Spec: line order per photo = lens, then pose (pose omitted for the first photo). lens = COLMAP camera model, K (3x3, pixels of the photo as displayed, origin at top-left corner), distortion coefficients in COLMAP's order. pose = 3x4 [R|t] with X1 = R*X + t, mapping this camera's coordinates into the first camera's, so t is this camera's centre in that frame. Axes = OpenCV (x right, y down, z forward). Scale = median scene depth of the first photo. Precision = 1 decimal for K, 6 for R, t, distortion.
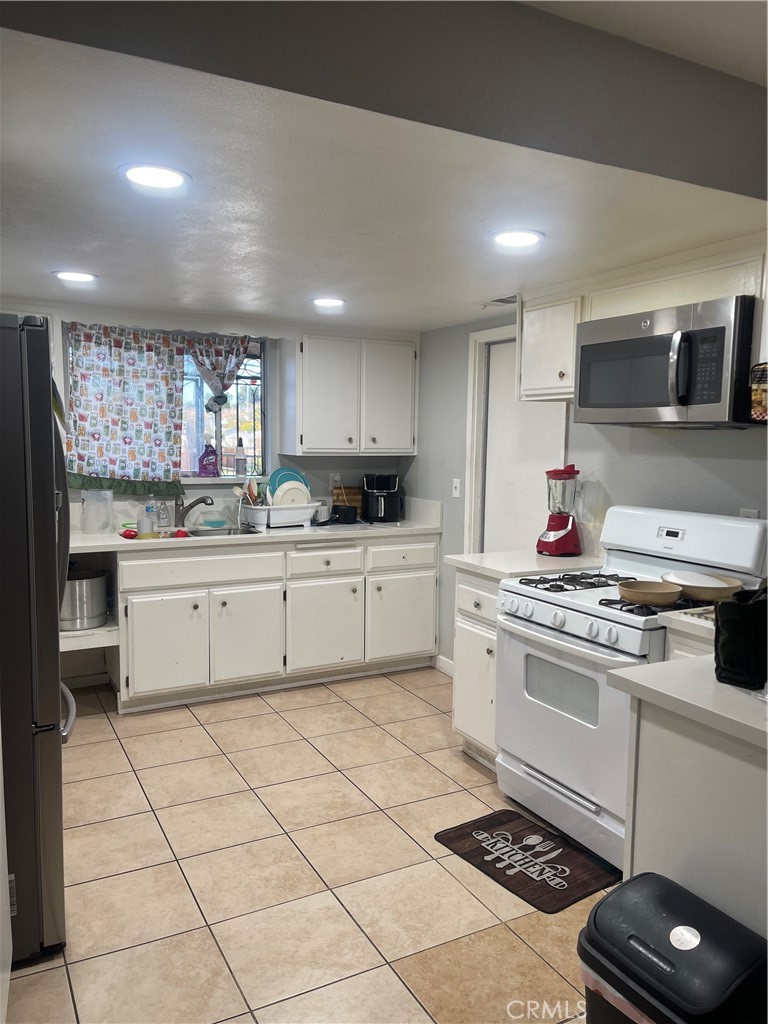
lens RADIAL K [[773.1, 0, 392.8], [0, 773.1, 511.9], [0, 0, 1]] dist [0.071076, -0.077126]
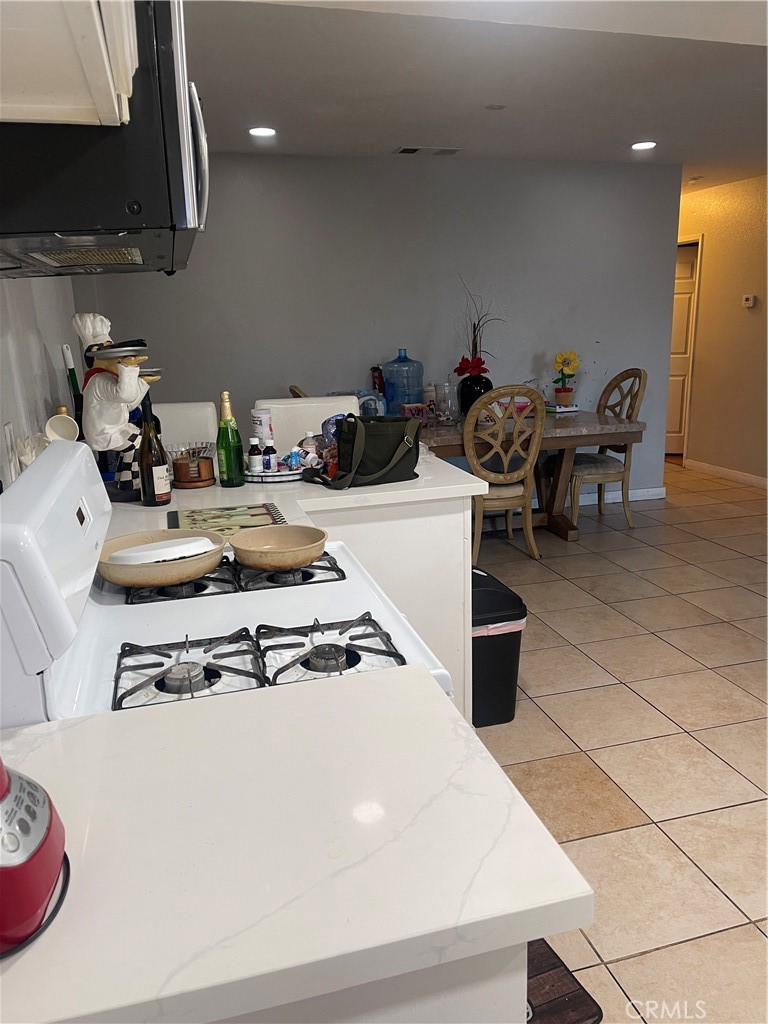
lens RADIAL K [[773.1, 0, 389.9], [0, 773.1, 512.5], [0, 0, 1]] dist [0.071076, -0.077126]
pose [[-0.975070, -0.045758, 0.217127, 0.099899], [0.030562, 0.941489, 0.335655, -0.125904], [-0.219782, 0.333923, -0.916620, 1.477772]]
